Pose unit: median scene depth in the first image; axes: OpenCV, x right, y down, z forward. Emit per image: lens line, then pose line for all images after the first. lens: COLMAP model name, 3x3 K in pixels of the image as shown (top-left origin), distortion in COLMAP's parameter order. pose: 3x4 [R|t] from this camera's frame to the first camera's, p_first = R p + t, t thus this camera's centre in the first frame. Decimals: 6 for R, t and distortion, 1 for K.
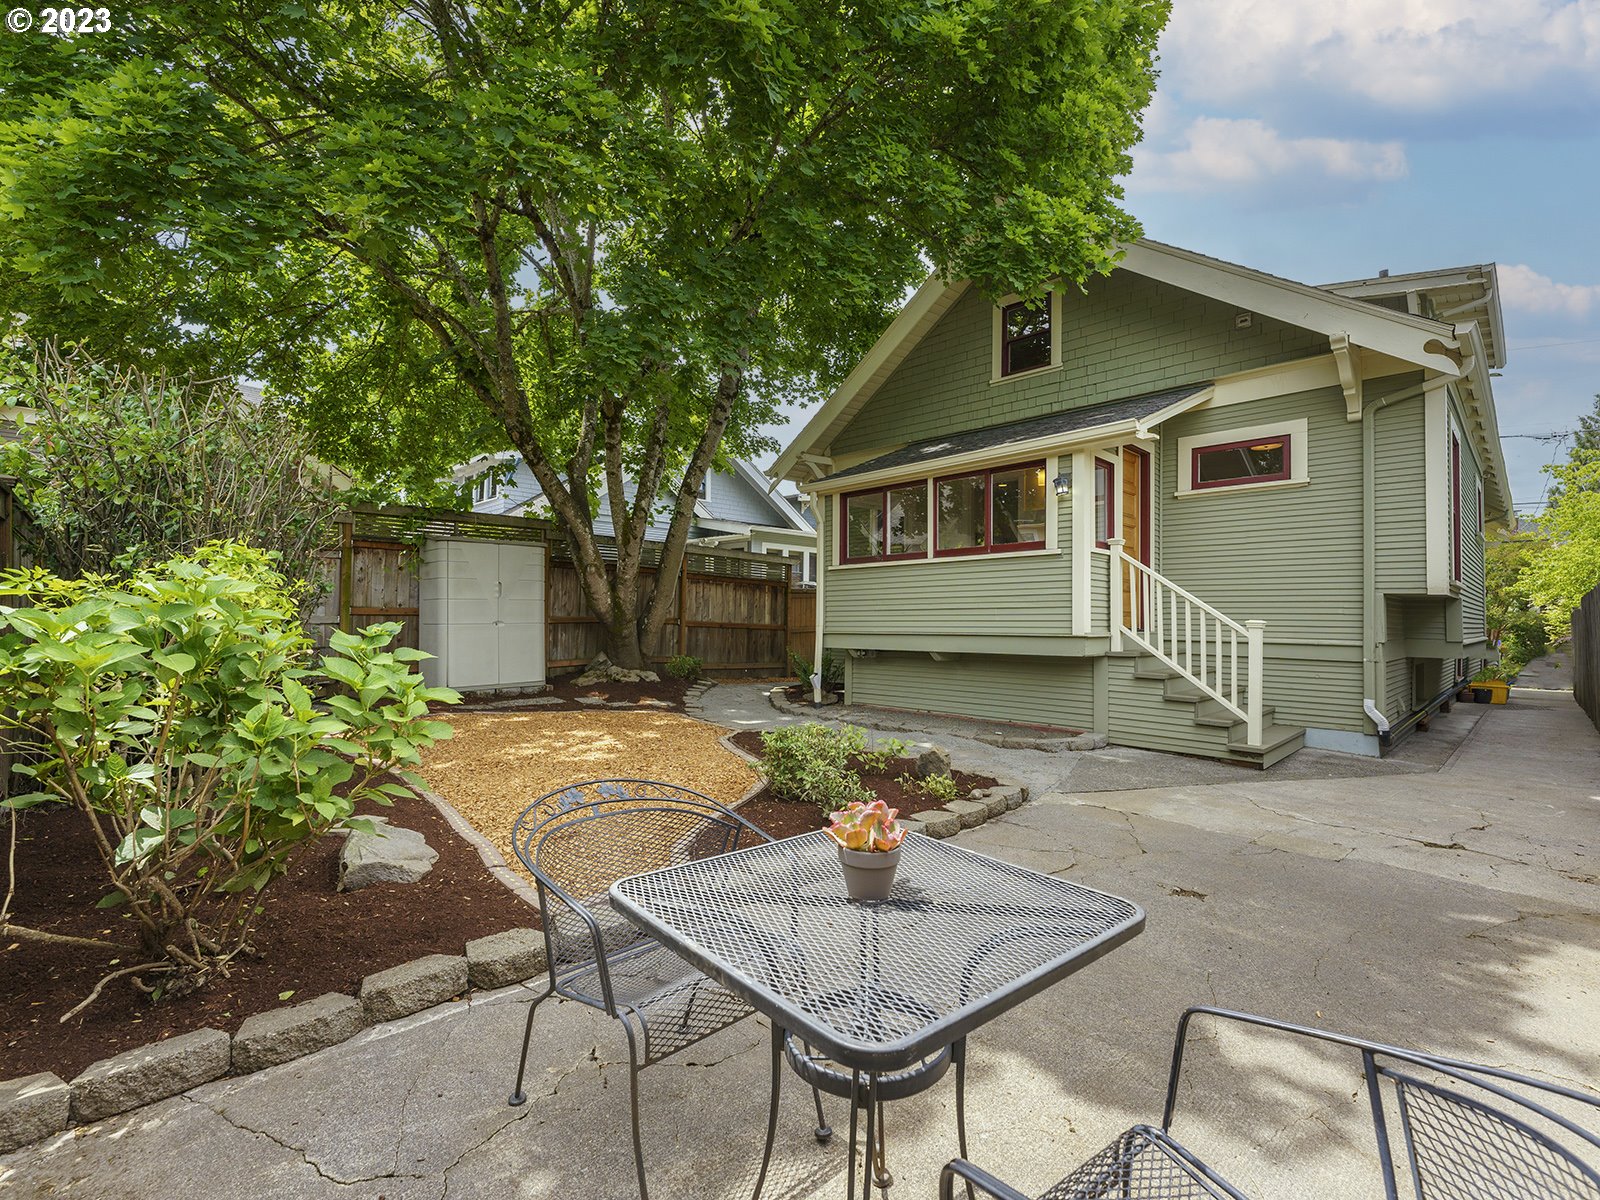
lens RADIAL K [[710.4, 0, 789.9], [0, 710.4, 598.5], [0, 0, 1]] dist [-0.001402, 0.000284]
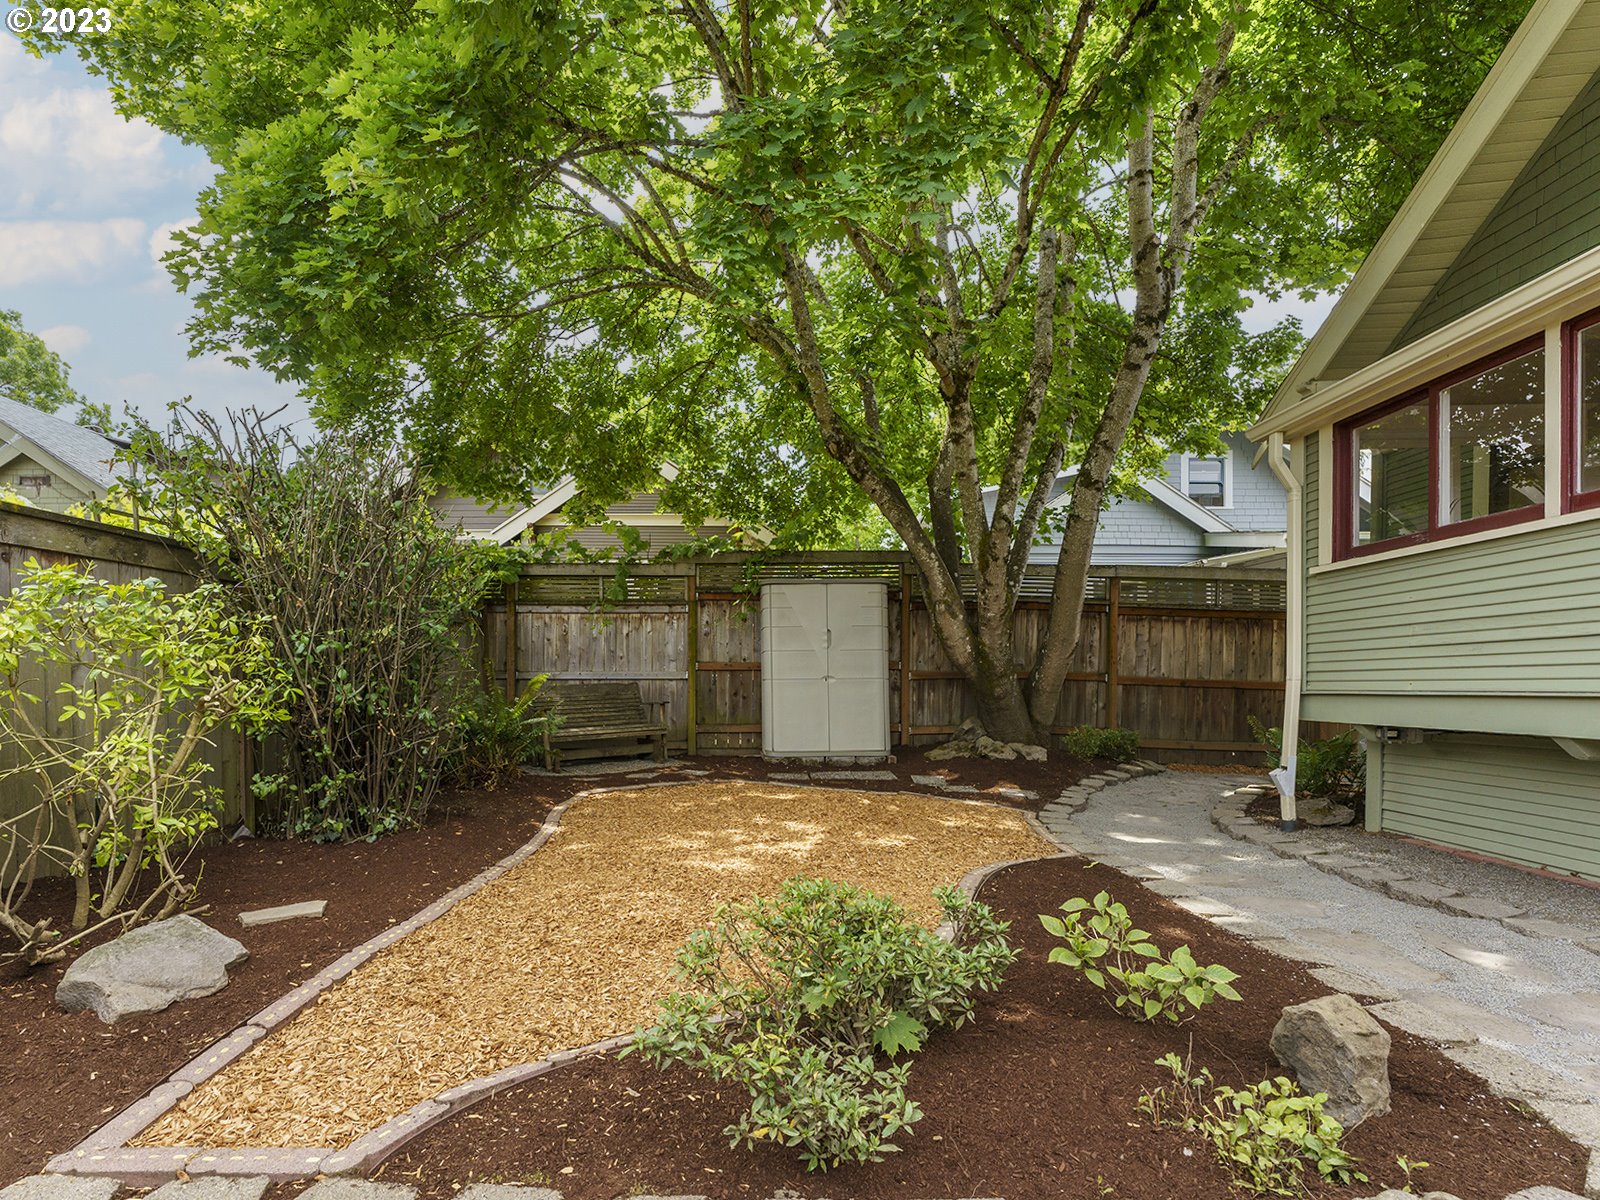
lens RADIAL K [[756.2, 0, 756.7], [0, 756.2, 683.5], [0, 0, 1]] dist [0.000122, -0.000735]
pose [[0.717007, -0.000929, -0.697066, 0.146601], [0.022131, 0.999525, 0.021432, 0.019092], [0.696715, -0.030793, 0.716687, 0.292749]]
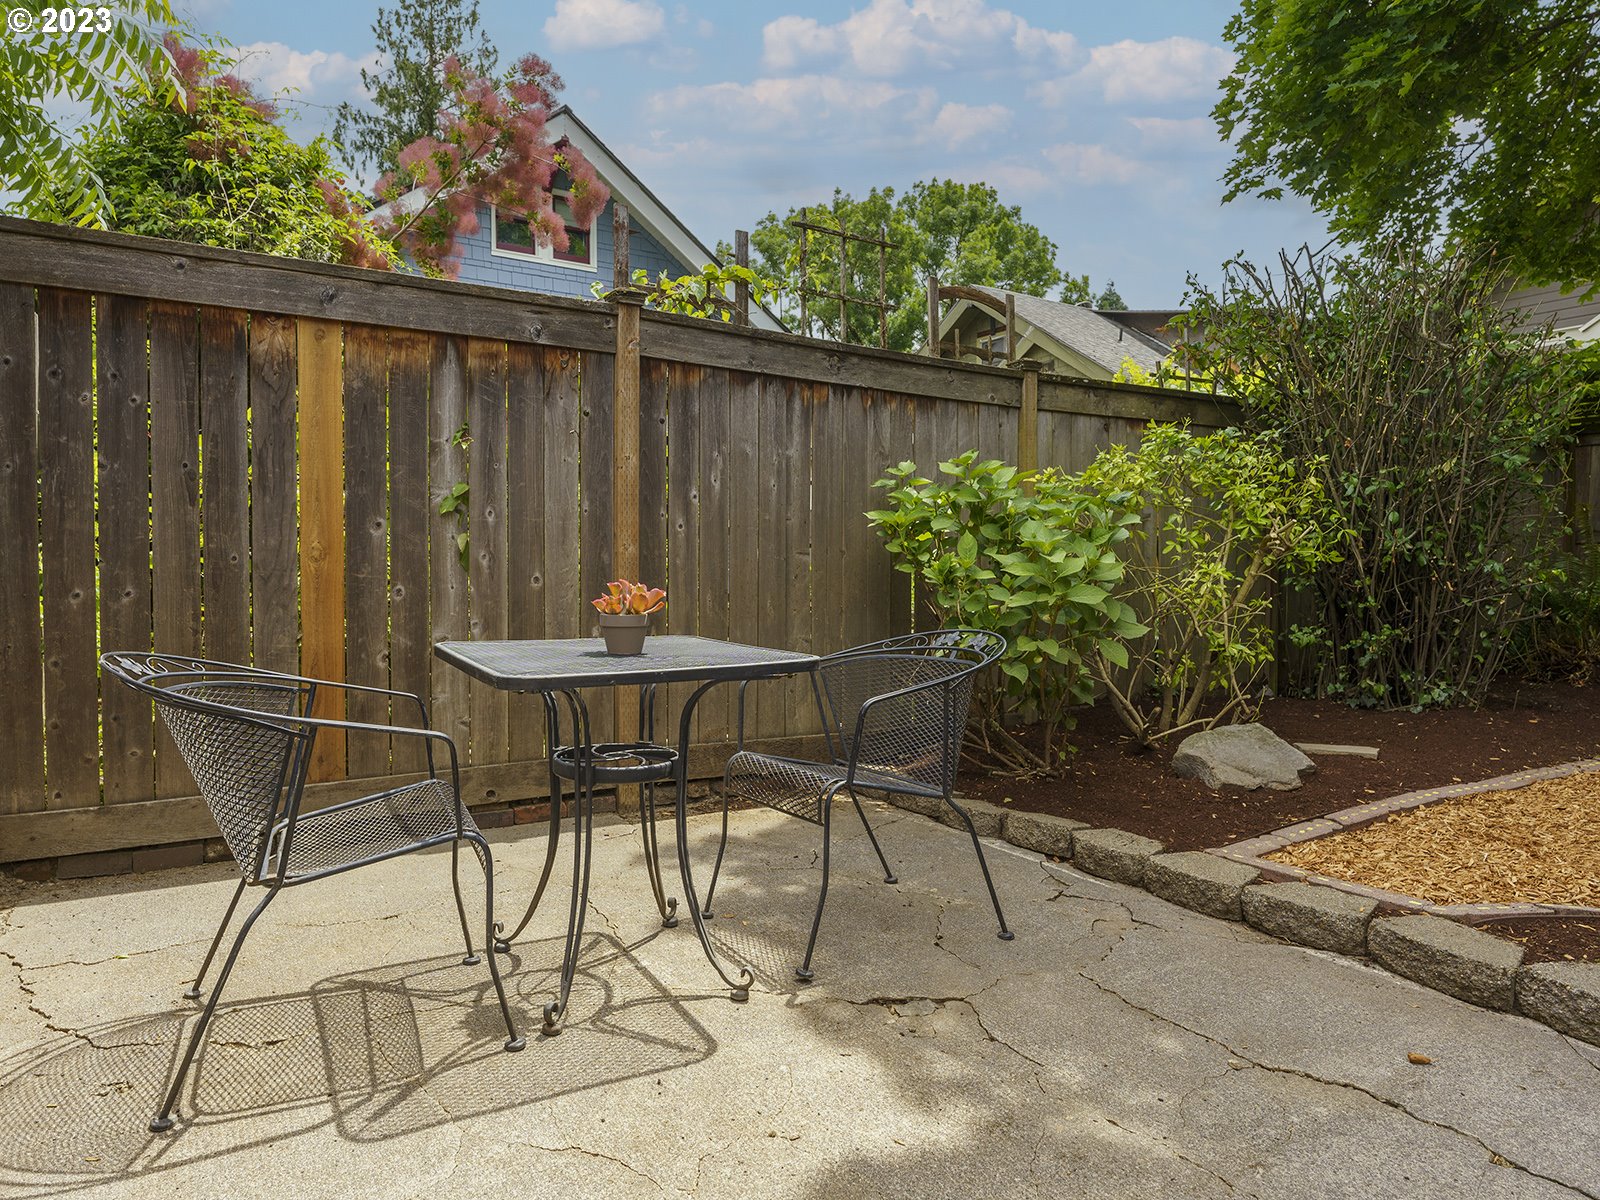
lens RADIAL K [[1000.9, 0, 736.2], [0, 1000.9, 615.0], [0, 0, 1]] dist [-0.006019, 0.000494]
pose [[-0.225520, 0.039605, -0.973433, 0.250702], [0.022995, 0.999111, 0.035322, 0.040968], [0.973967, -0.014418, -0.226231, 0.226449]]
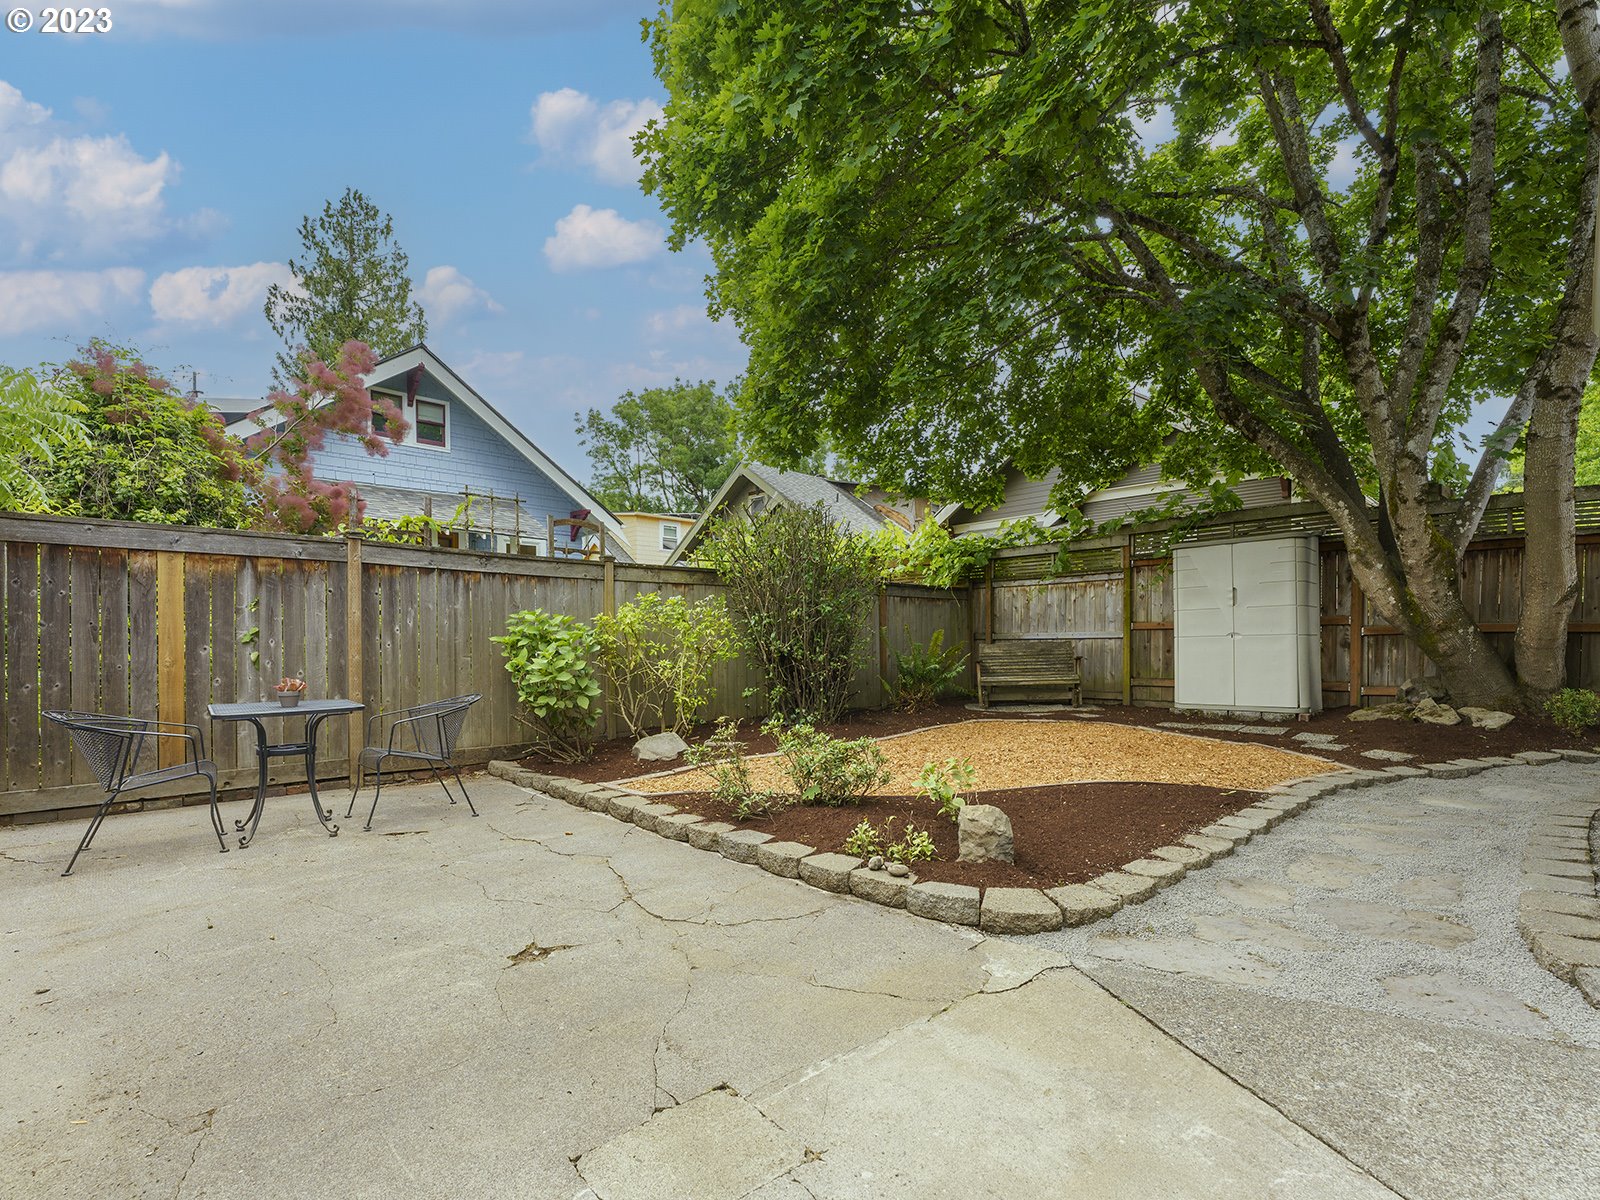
lens RADIAL K [[756.2, 0, 815.0], [0, 756.2, 654.0], [0, 0, 1]] dist [0.000122, -0.000735]
pose [[0.007696, 0.006376, -0.999950, 0.491970], [0.033307, 0.999423, 0.006629, 0.033370], [0.999416, -0.033356, 0.007479, 0.467858]]
